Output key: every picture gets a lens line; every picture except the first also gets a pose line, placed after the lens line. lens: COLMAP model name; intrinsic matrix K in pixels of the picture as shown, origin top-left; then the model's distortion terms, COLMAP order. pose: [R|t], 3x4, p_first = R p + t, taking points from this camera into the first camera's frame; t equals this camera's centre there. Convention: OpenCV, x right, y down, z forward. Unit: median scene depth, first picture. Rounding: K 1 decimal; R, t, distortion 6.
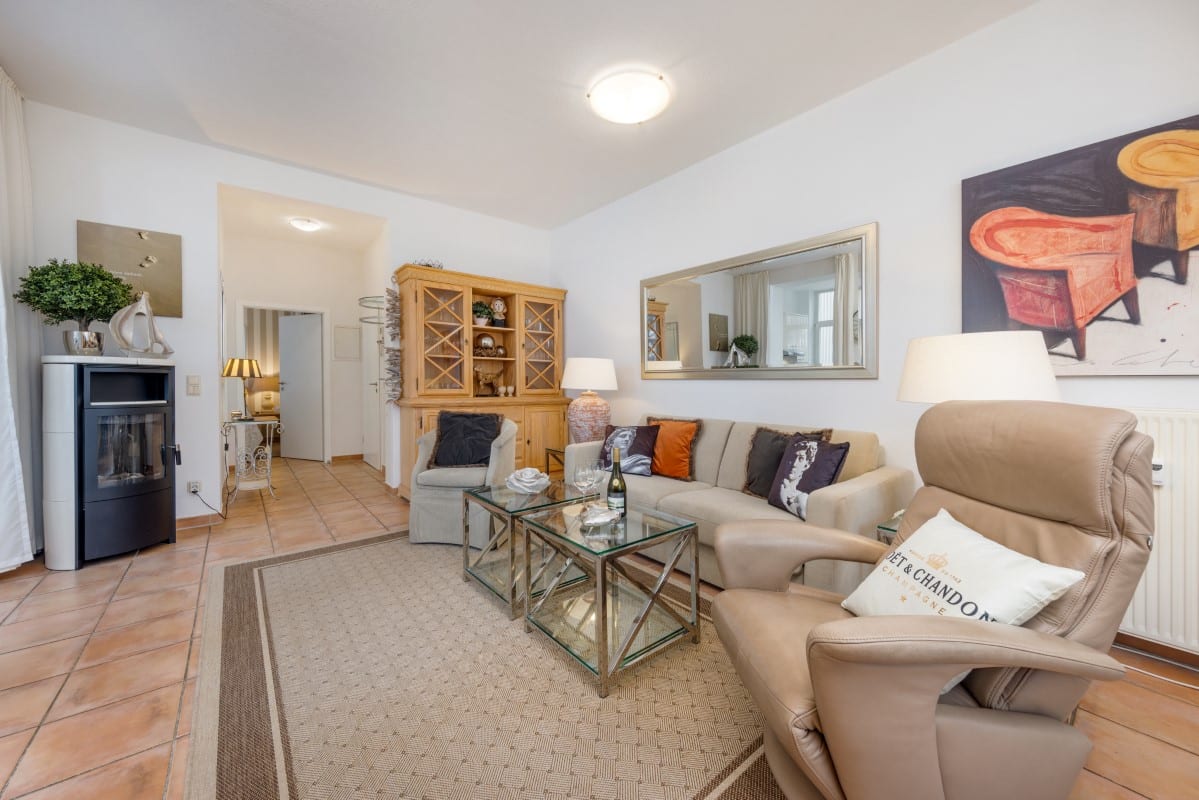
lens RADIAL K [[446.1, 0, 590.3], [0, 446.1, 383.0], [0, 0, 1]] dist [0.001657, 0.000134]
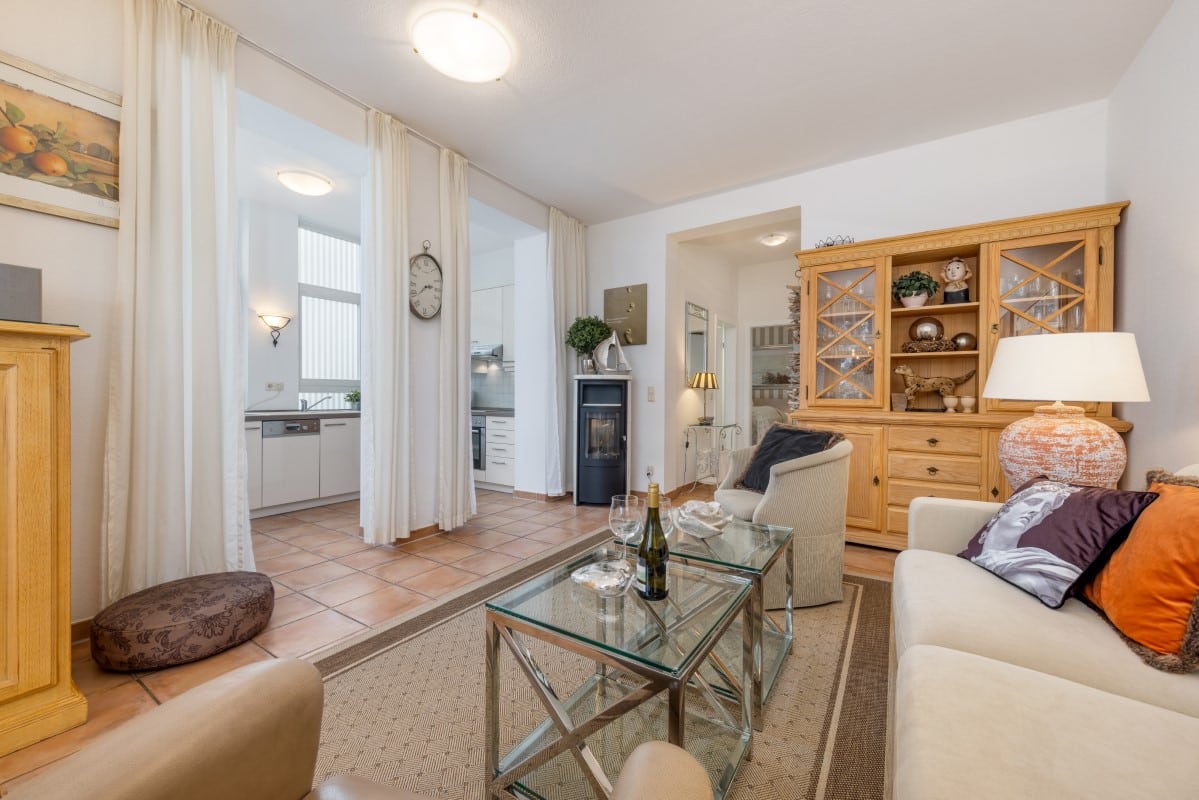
lens RADIAL K [[461.1, 0, 600.9], [0, 461.1, 401.4], [0, 0, 1]] dist [0.001682, 0.000006]
pose [[0.312023, 0.009525, -0.950027, 0.402971], [-0.006266, 0.999949, 0.007967, 0.018345], [0.950054, 0.003467, 0.312067, 0.471190]]
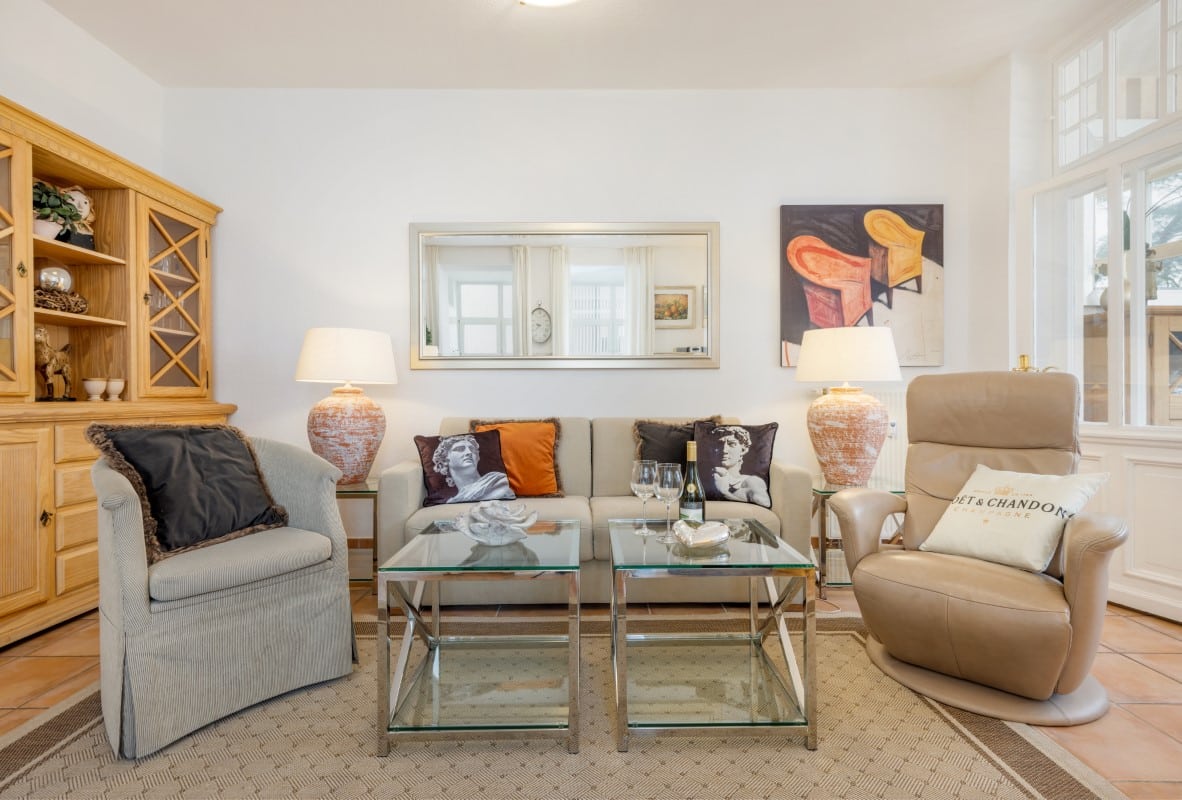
lens RADIAL K [[548.4, 0, 590.1], [0, 548.4, 392.8], [0, 0, 1]] dist [0.002206, 0.000264]
pose [[0.620906, -0.004463, 0.783873, -0.482721], [0.008084, 0.999967, -0.000710, 0.038981], [-0.783844, 0.006777, 0.620921, 0.353881]]
